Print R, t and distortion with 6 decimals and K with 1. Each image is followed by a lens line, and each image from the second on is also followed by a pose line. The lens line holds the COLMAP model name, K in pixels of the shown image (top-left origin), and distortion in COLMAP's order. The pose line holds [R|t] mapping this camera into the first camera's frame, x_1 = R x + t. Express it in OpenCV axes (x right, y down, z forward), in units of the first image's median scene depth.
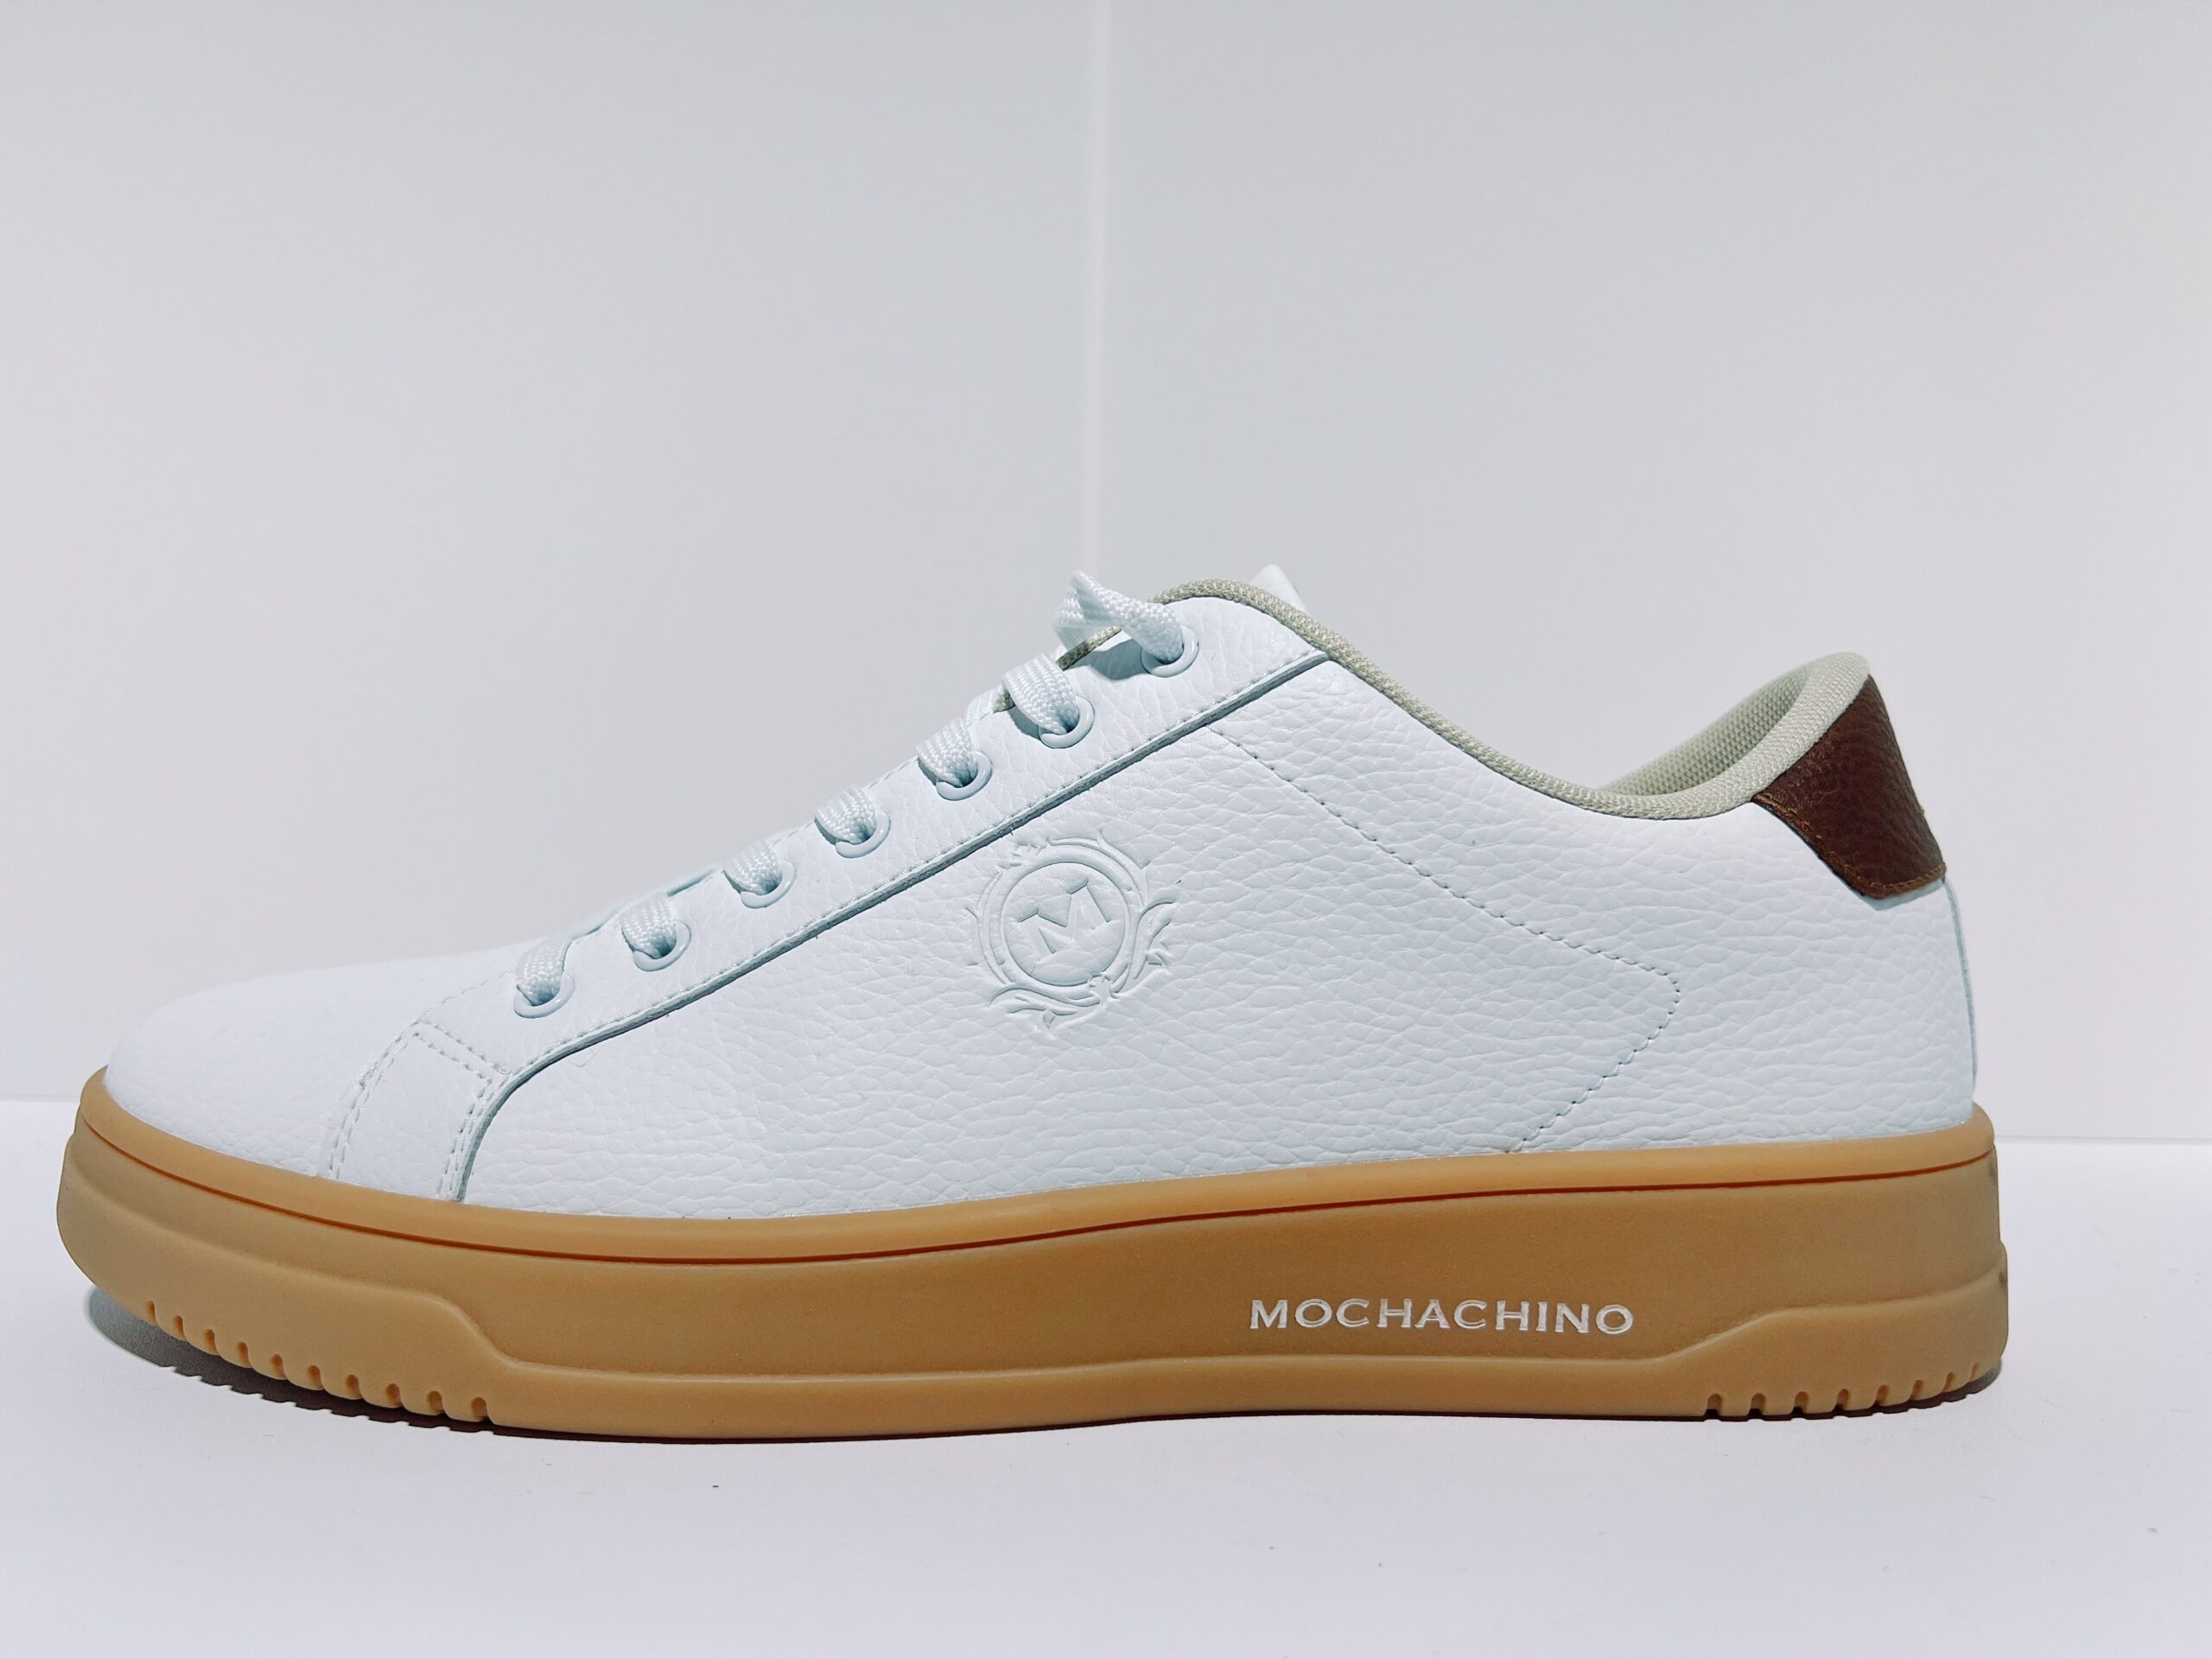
lens RADIAL K [[1599.7, 0, 1106.0], [0, 1599.7, 829.5], [0, 0, 1]] dist [0.137888, -0.281350]
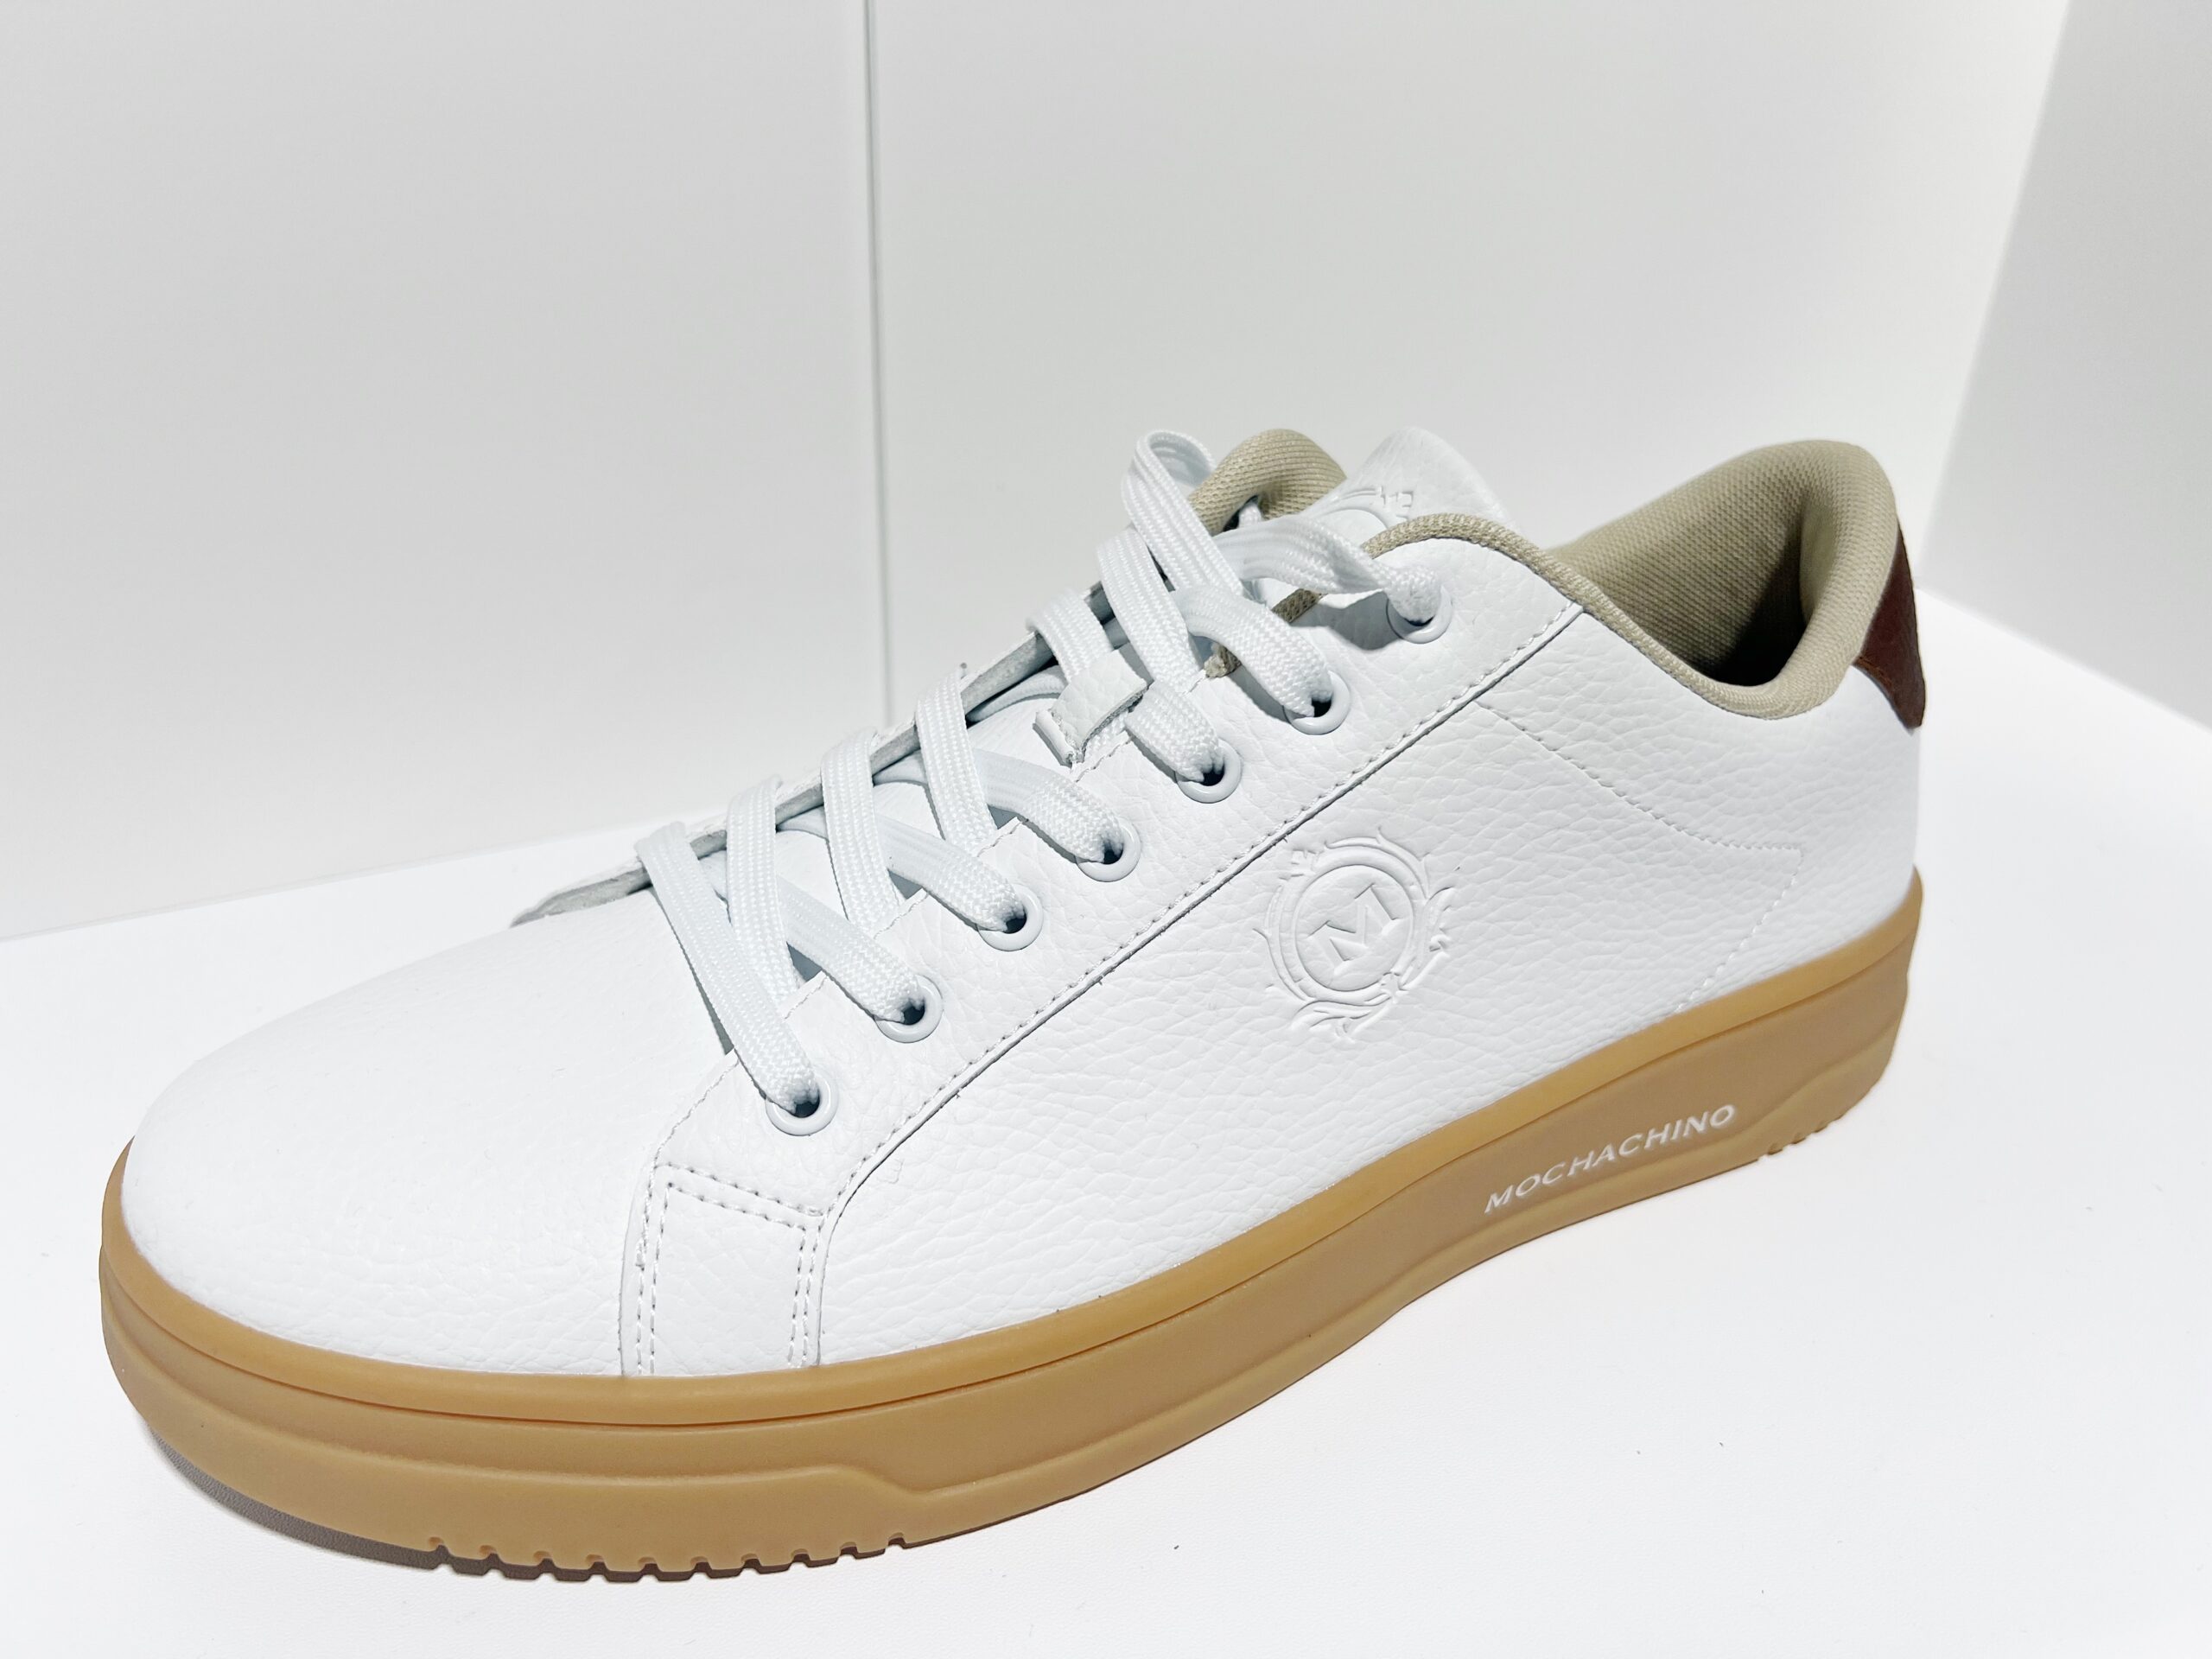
lens RADIAL K [[1599.7, 0, 1106.0], [0, 1599.7, 829.5], [0, 0, 1]] dist [0.137888, -0.281350]
pose [[0.904663, -0.193449, 0.379687, -0.519307], [0.007746, 0.898336, 0.439241, -0.424021], [-0.426057, -0.394424, 0.814190, 0.295178]]
